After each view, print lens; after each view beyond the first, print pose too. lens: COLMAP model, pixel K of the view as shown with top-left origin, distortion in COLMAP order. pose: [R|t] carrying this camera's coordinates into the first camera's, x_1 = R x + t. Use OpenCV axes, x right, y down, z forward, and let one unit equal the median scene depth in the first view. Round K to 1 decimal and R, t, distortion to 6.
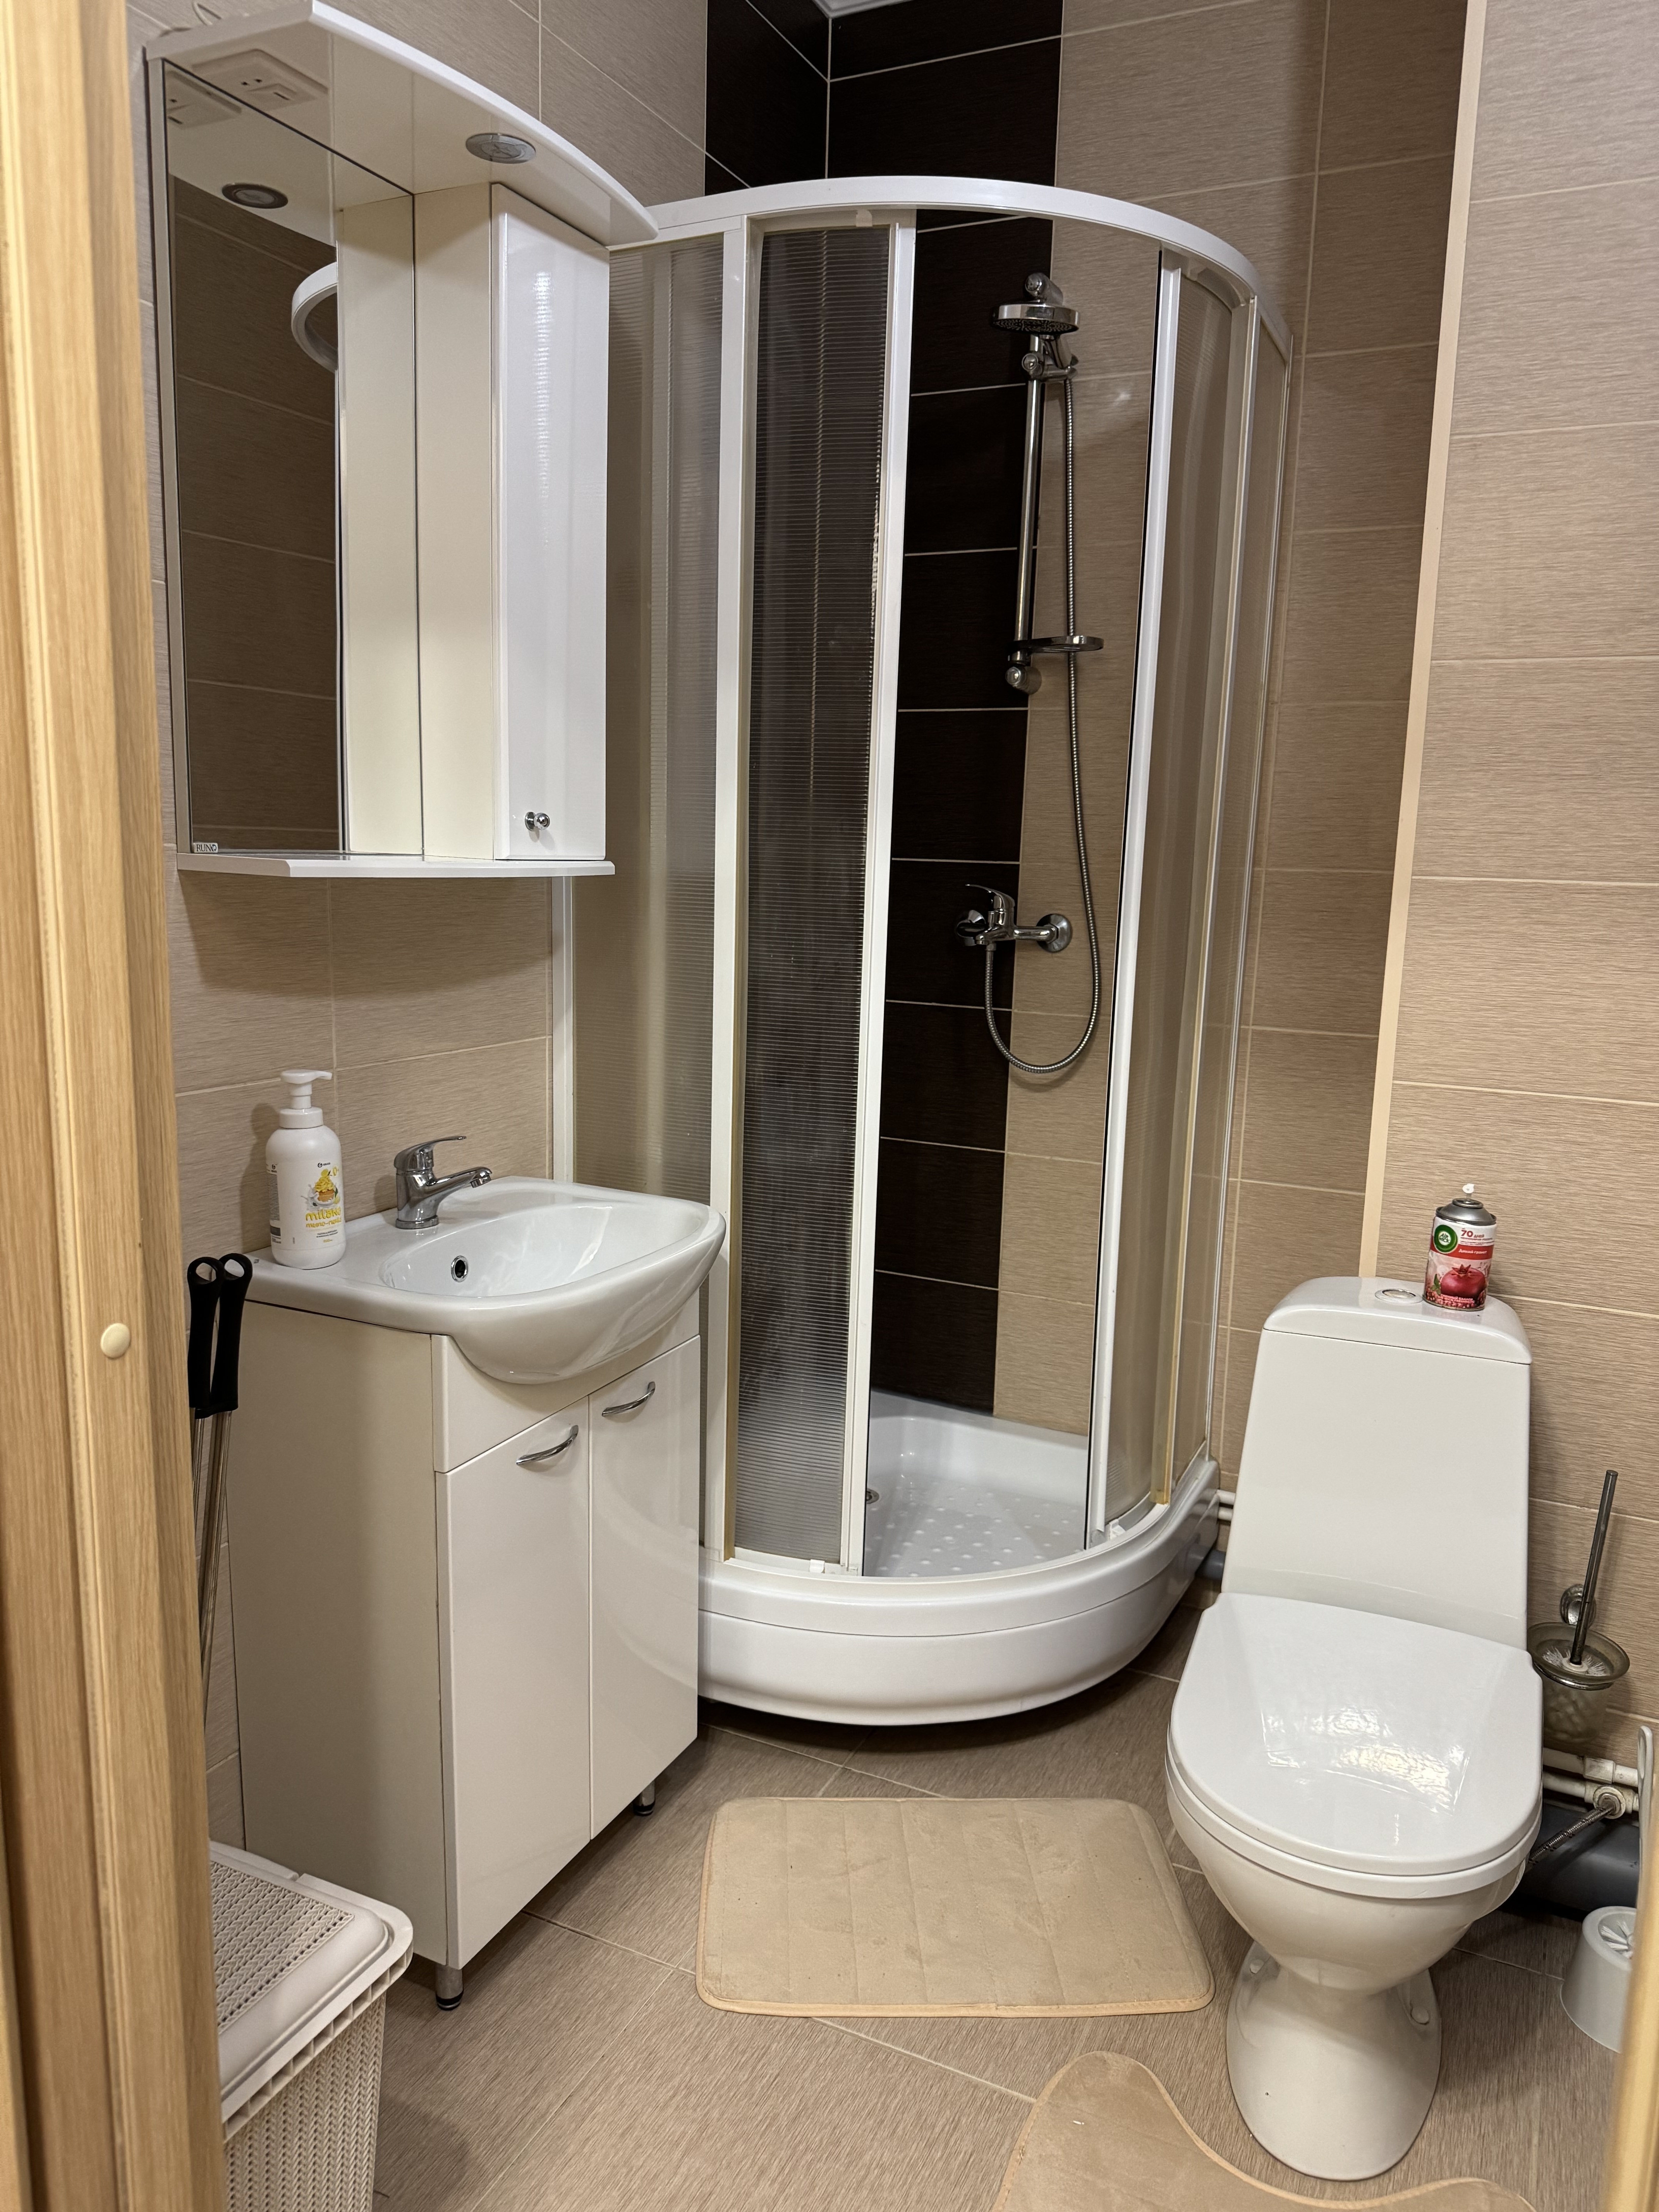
lens RADIAL K [[1573.8, 0, 839.9], [0, 1573.8, 1114.9], [0, 0, 1]] dist [0.011042, -0.022415]
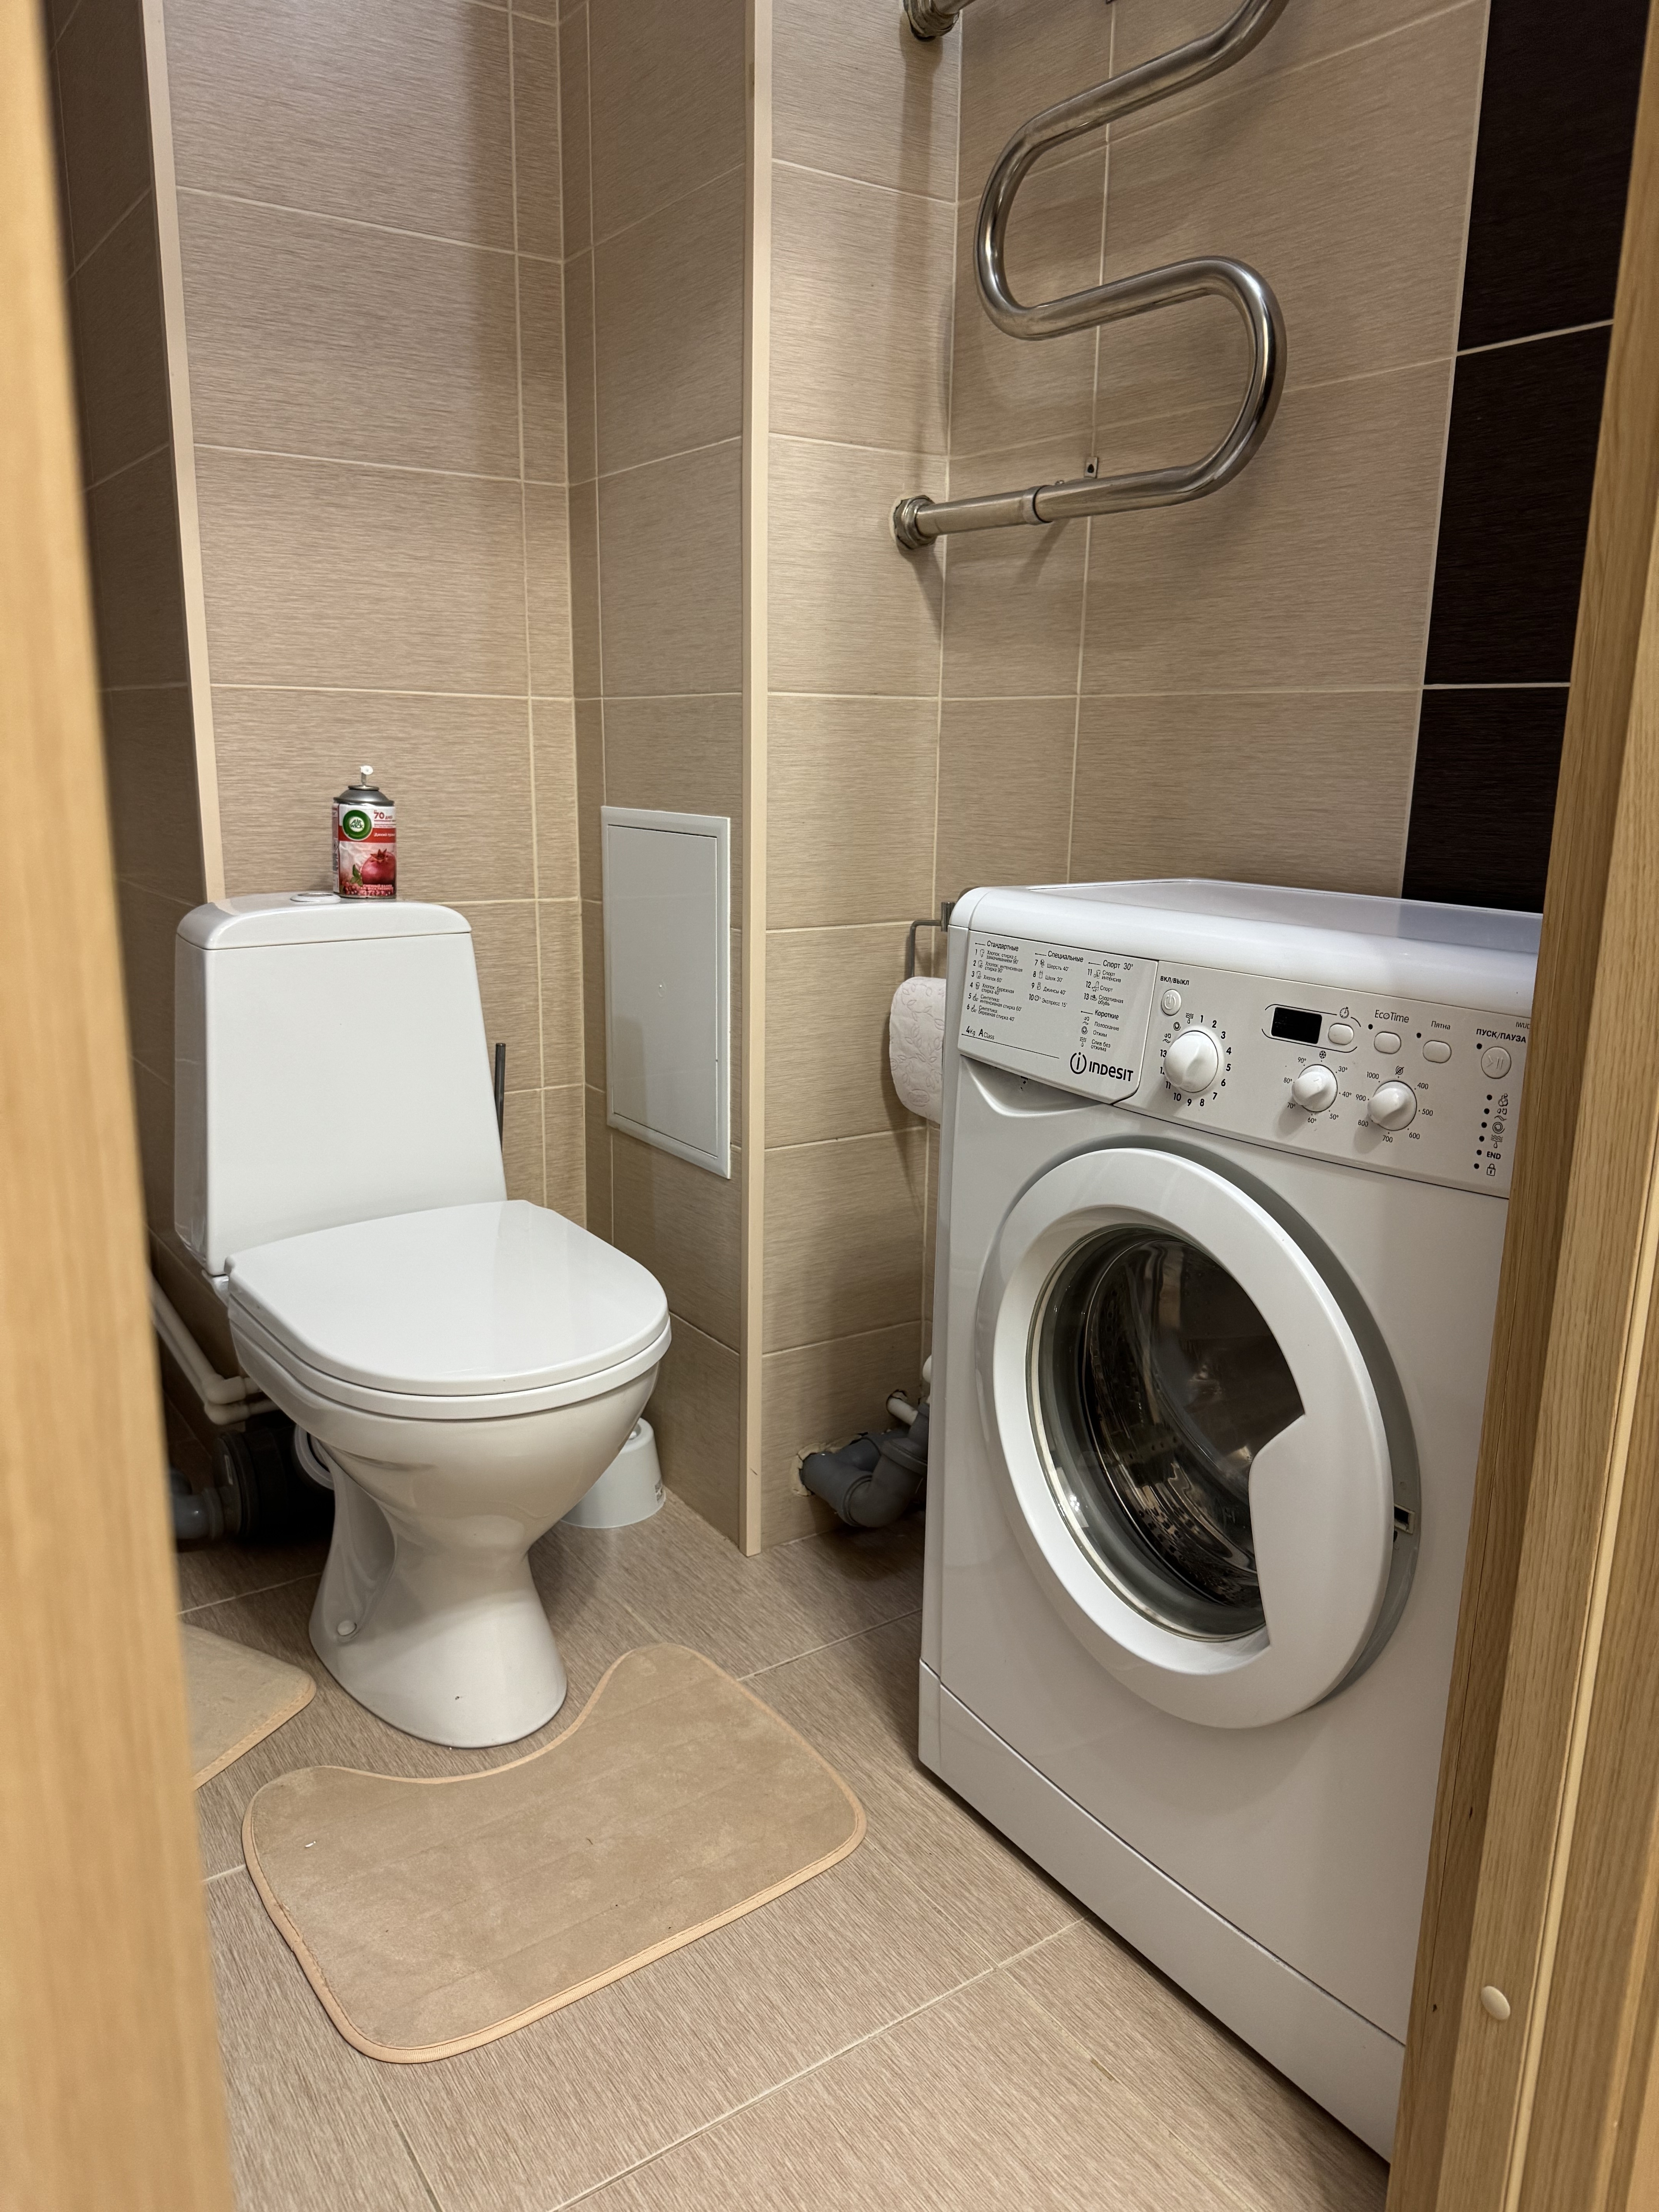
lens RADIAL K [[1573.8, 0, 839.1], [0, 1573.8, 1116.5], [0, 0, 1]] dist [0.011042, -0.022415]
pose [[0.494341, -0.223058, 0.840162, -0.303346], [0.143963, 0.974178, 0.173933, 0.122422], [-0.857264, 0.034970, 0.513688, 0.253840]]
